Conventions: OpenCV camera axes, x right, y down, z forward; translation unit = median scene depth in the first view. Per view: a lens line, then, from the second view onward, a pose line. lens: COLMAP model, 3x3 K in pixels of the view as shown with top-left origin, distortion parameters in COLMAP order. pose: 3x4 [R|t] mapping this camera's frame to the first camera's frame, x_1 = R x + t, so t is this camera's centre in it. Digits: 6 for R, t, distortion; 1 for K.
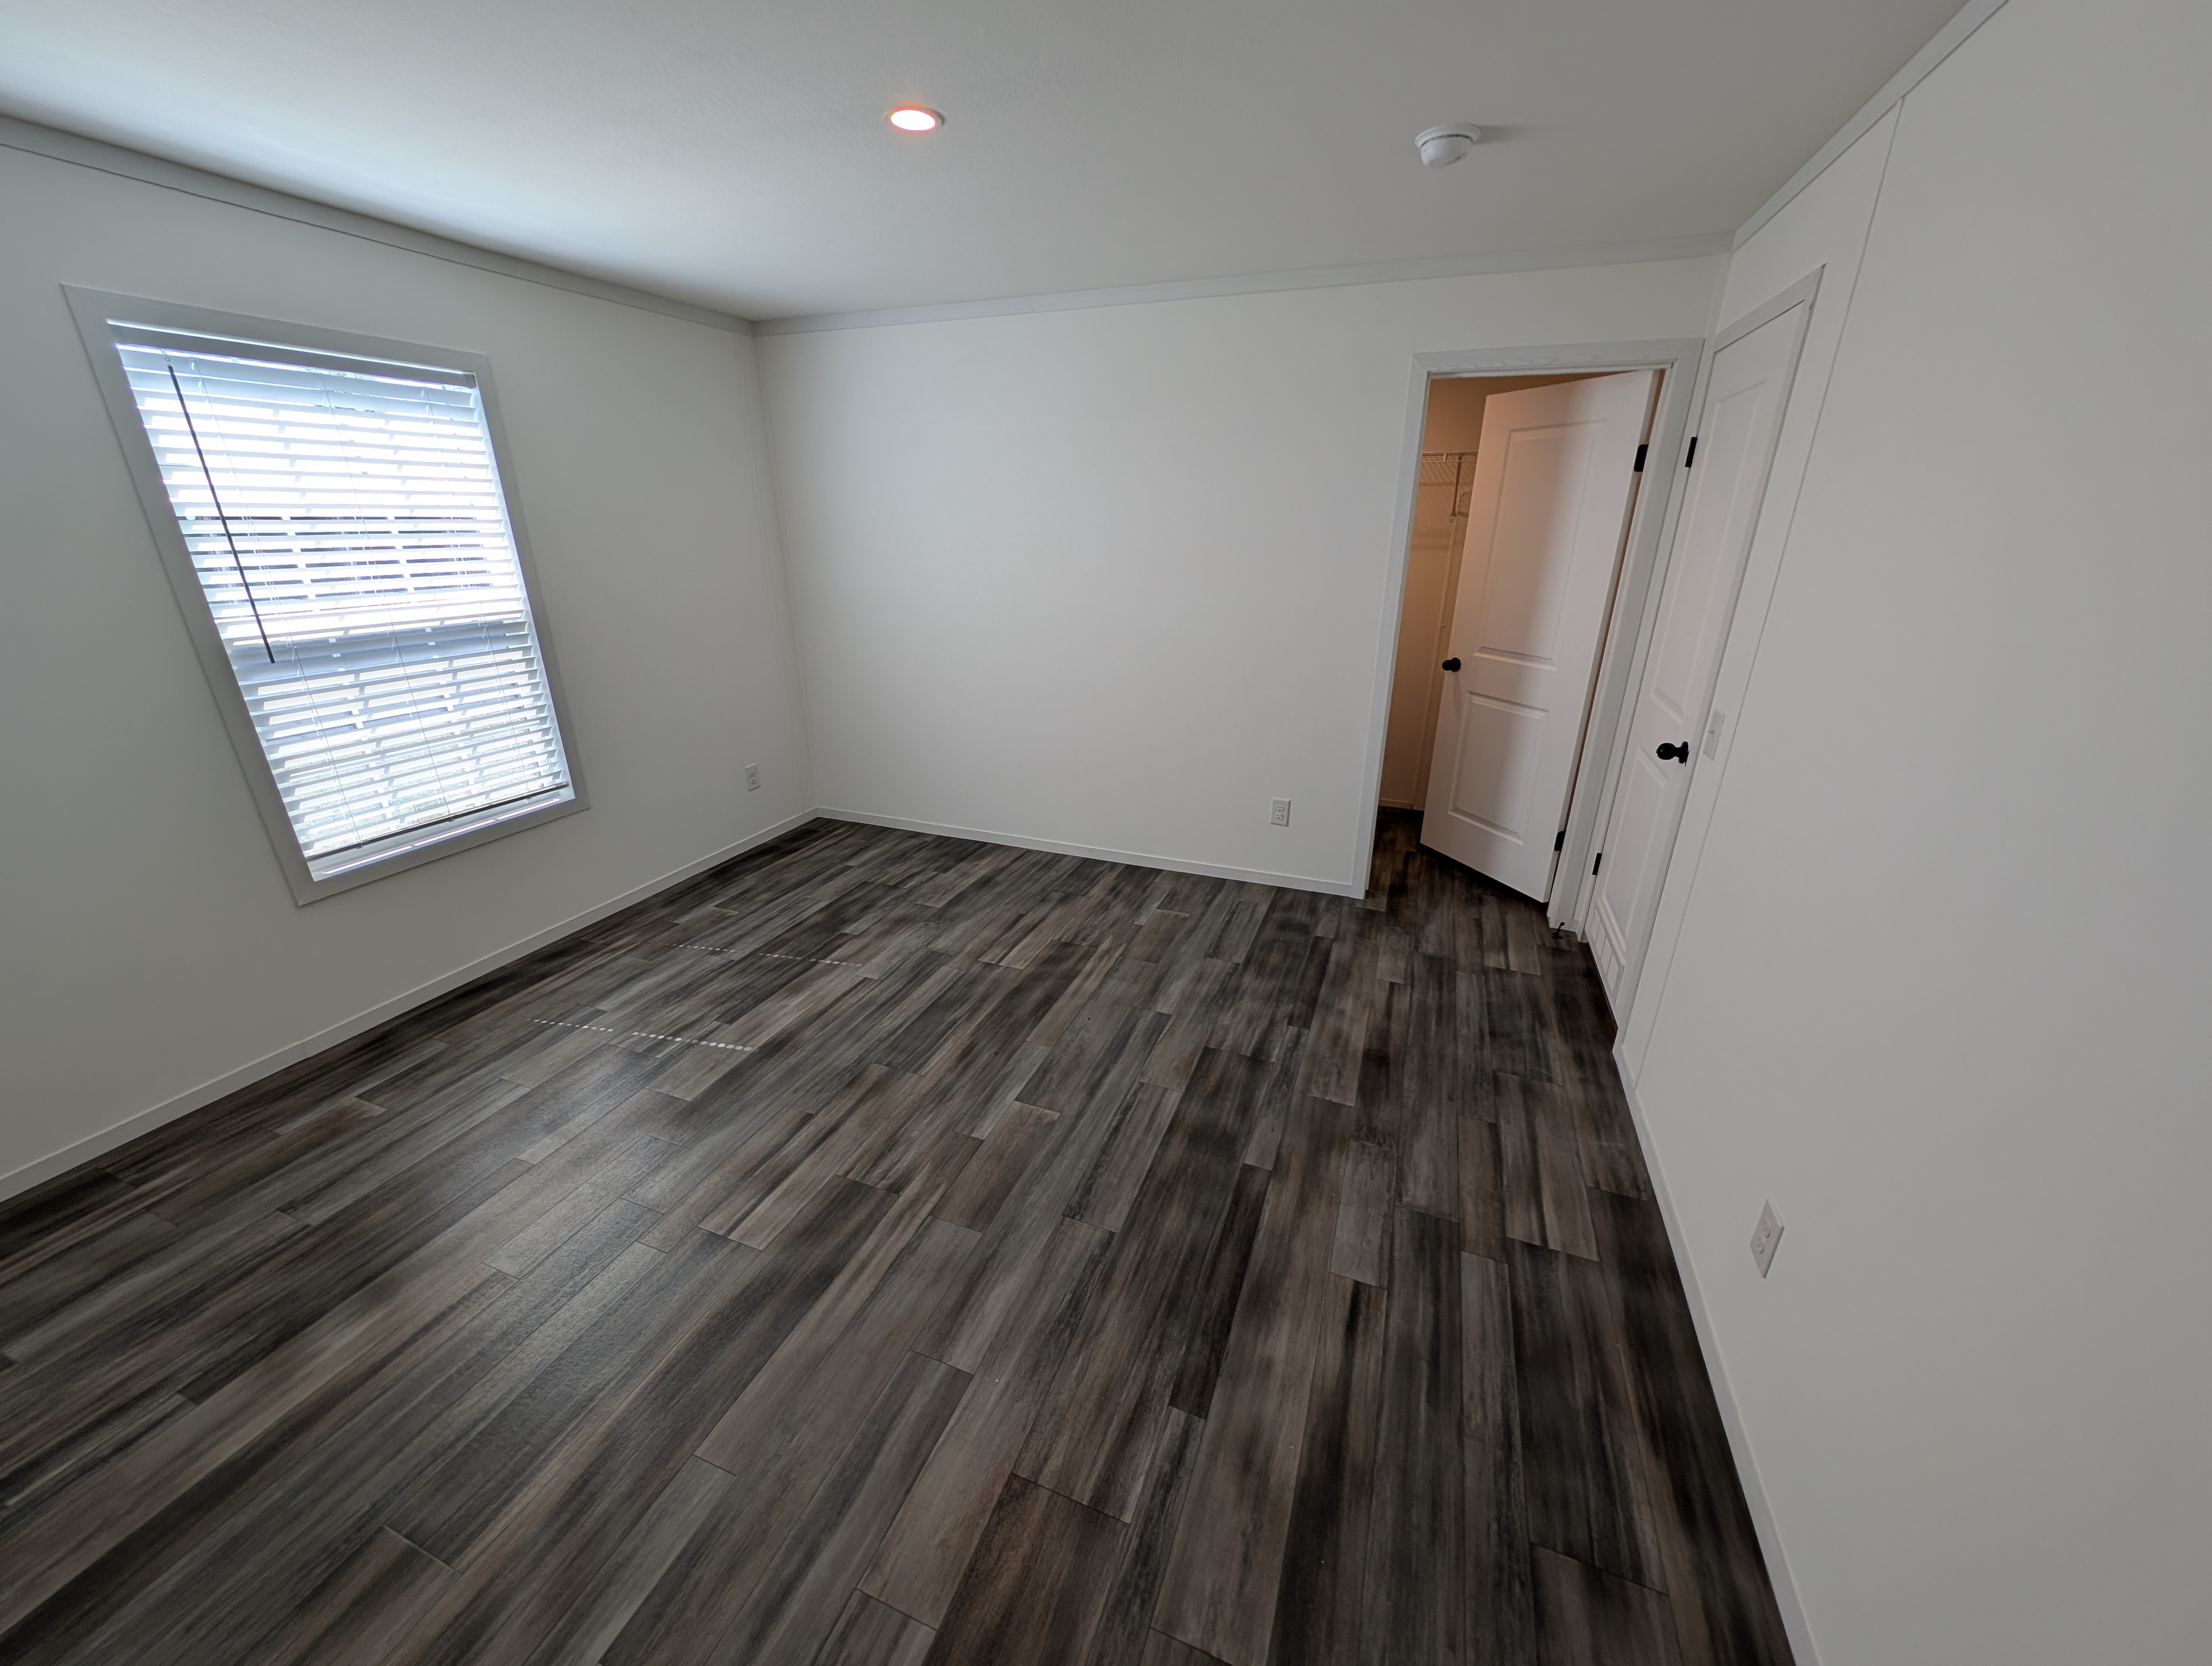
lens RADIAL K [[820.5, 0, 1109.6], [0, 820.5, 831.8], [0, 0, 1]] dist [0.010822, -0.006849]
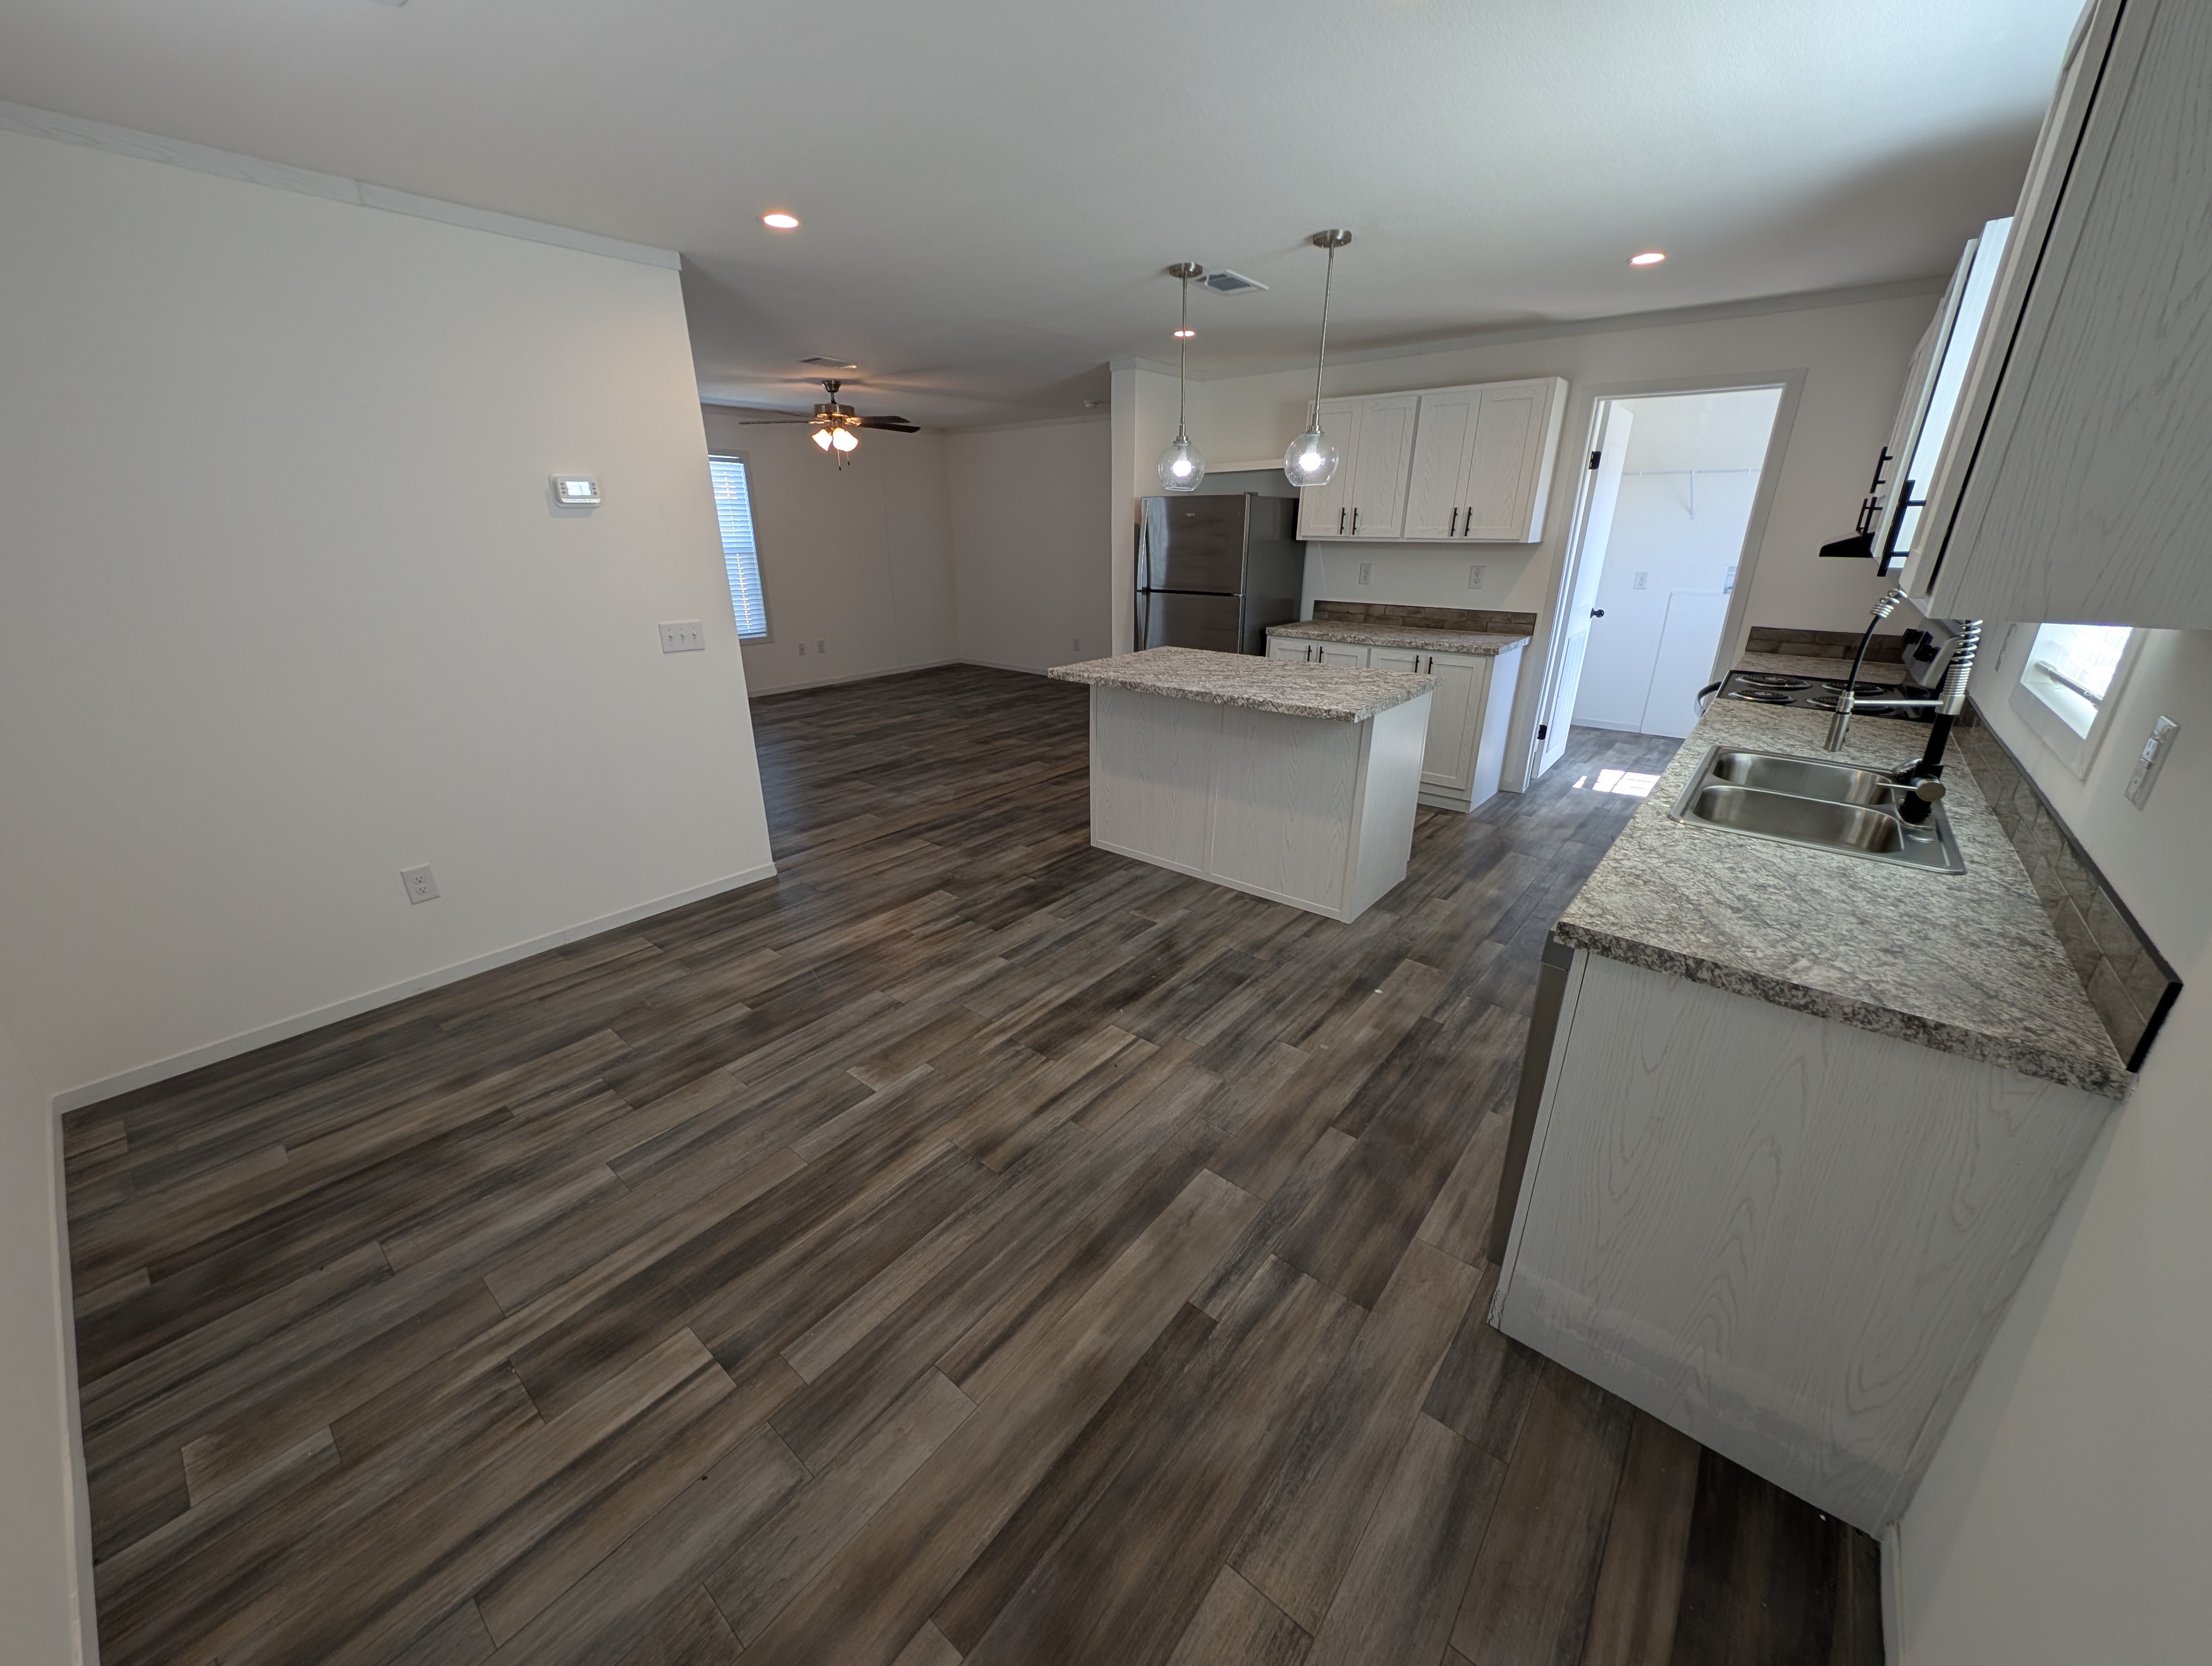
lens RADIAL K [[830.0, 0, 1105.6], [0, 830.0, 835.4], [0, 0, 1]] dist [0.002129, -0.000911]
pose [[-0.948812, -0.112594, 0.295091, -0.603802], [0.114216, 0.748755, 0.652933, -0.487820], [-0.294467, 0.653214, -0.697567, 1.351371]]
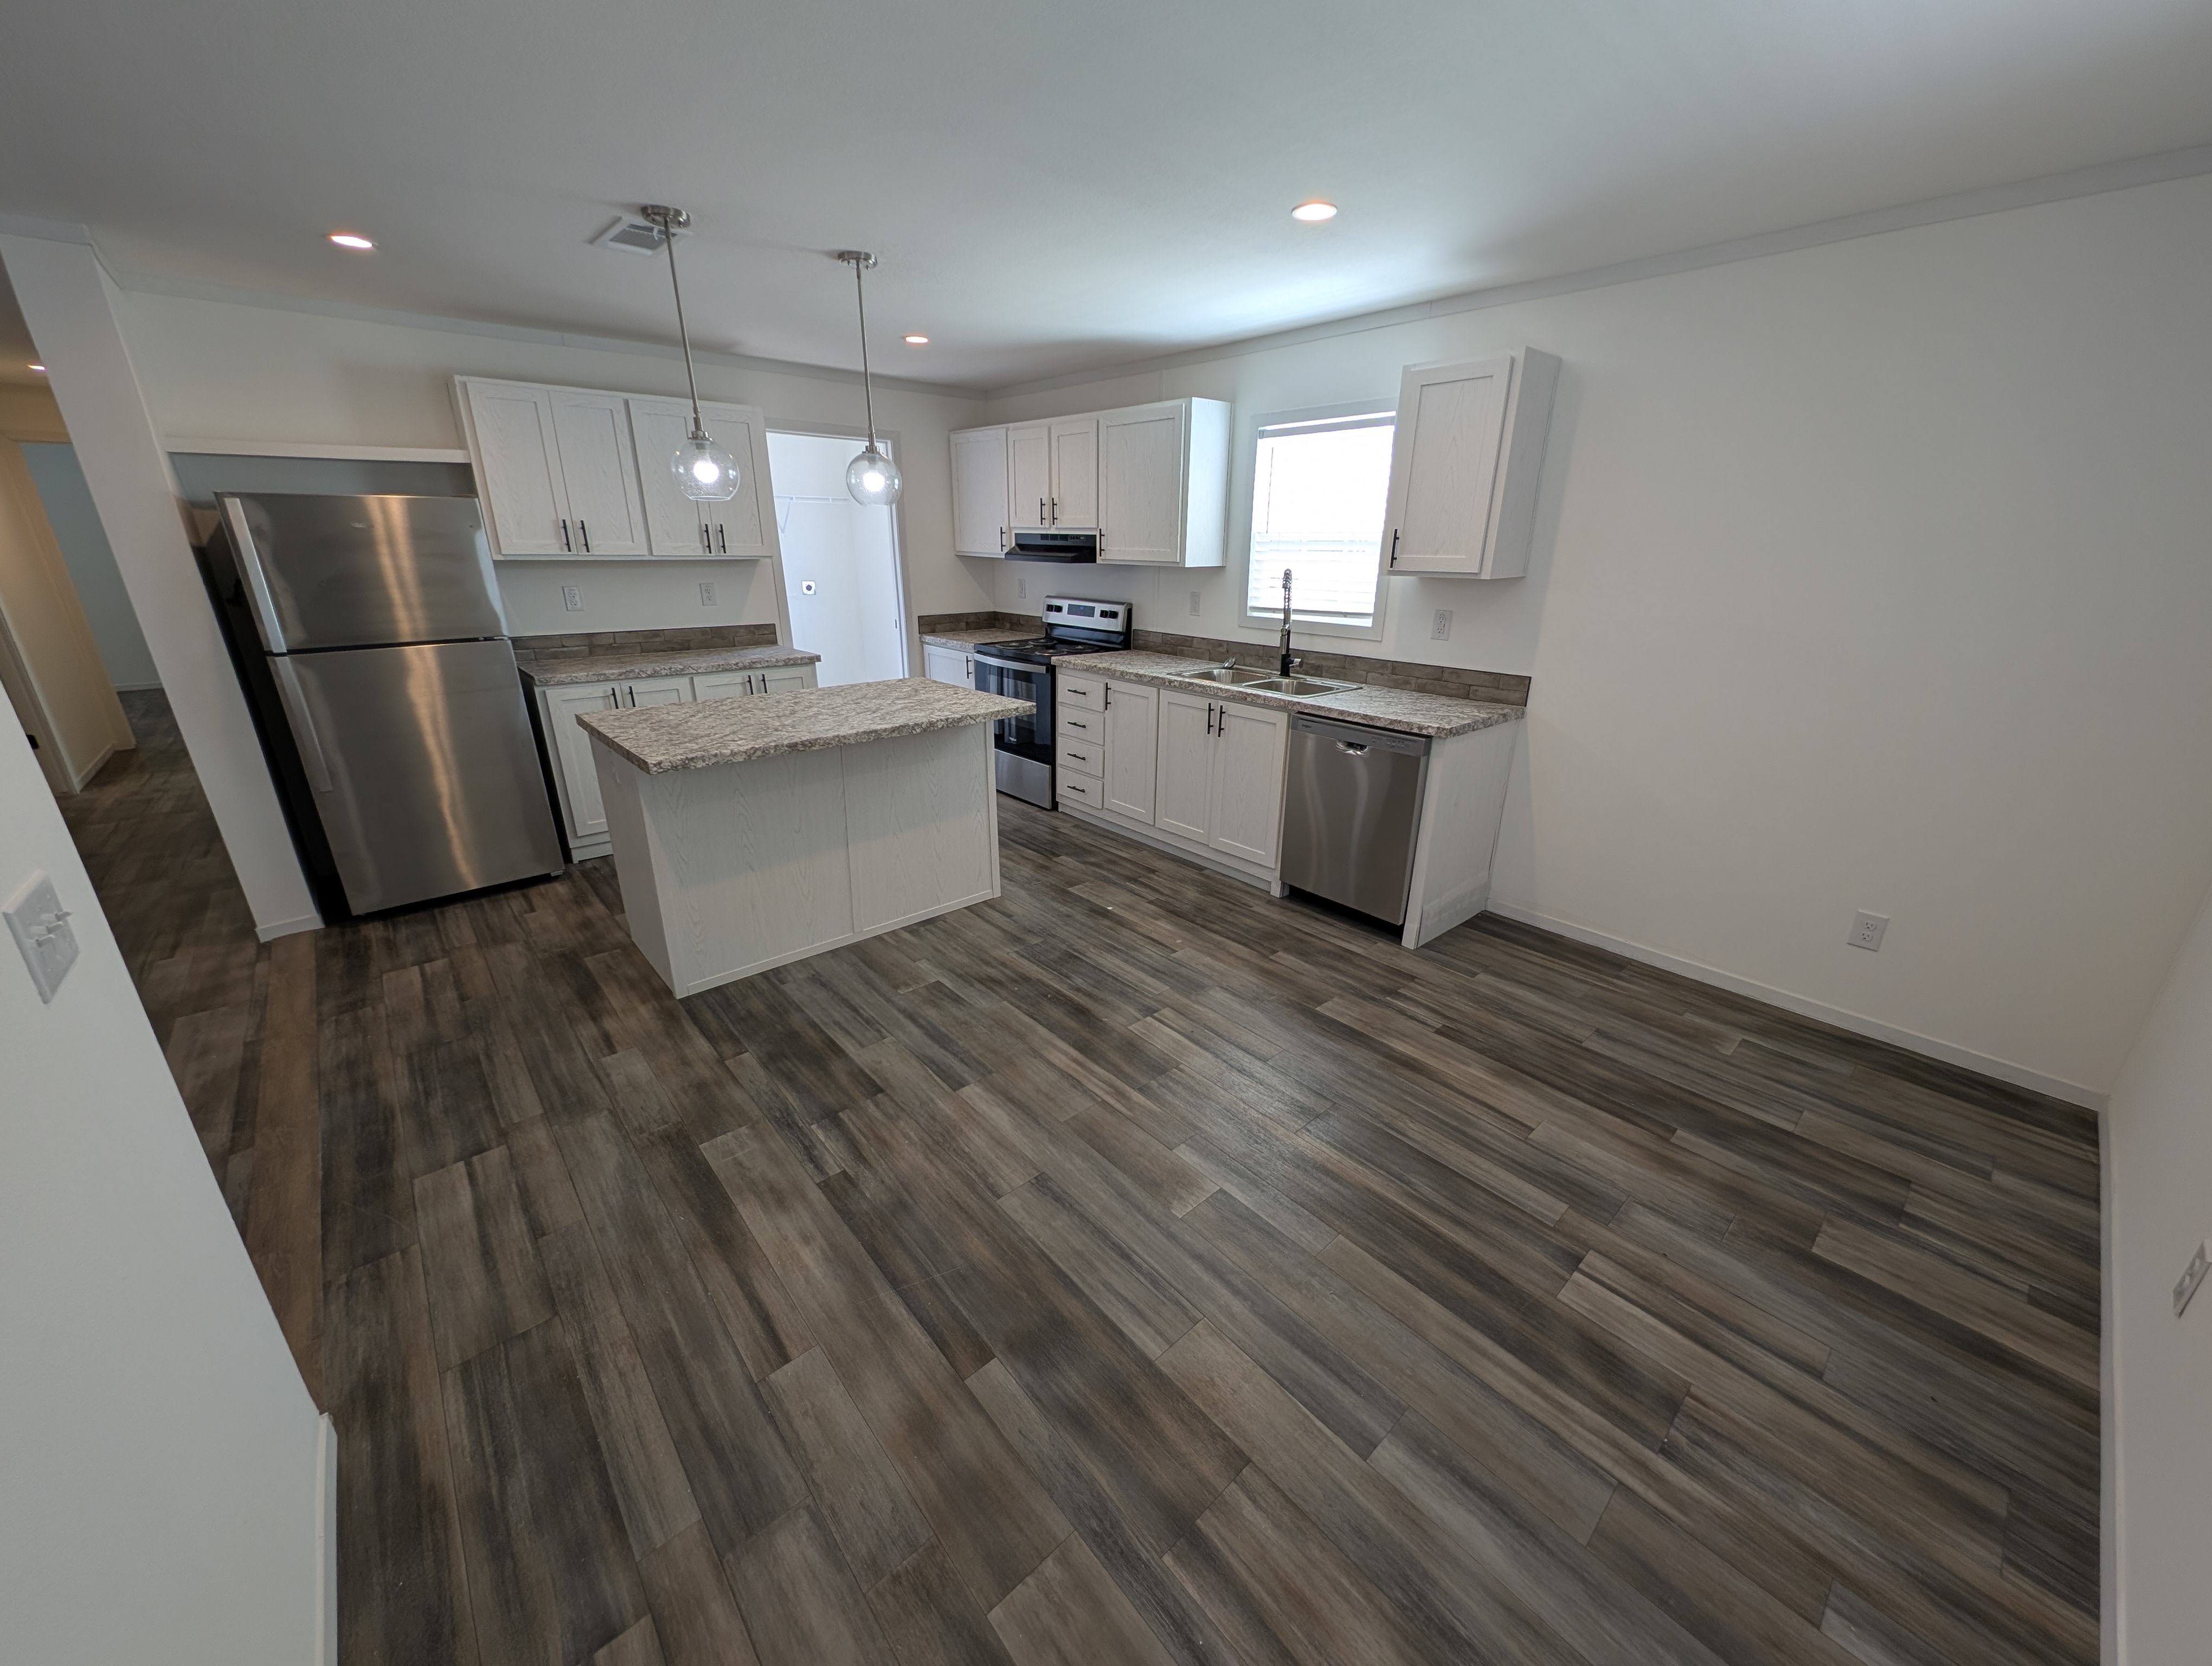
lens RADIAL K [[837.4, 0, 1105.2], [0, 837.4, 825.8], [0, 0, 1]] dist [0.003613, -0.000181]
pose [[-0.461275, 0.287070, -0.839534, 0.542270], [-0.330196, 0.822705, 0.462739, -0.334240], [0.823527, 0.490660, -0.284704, 0.926663]]
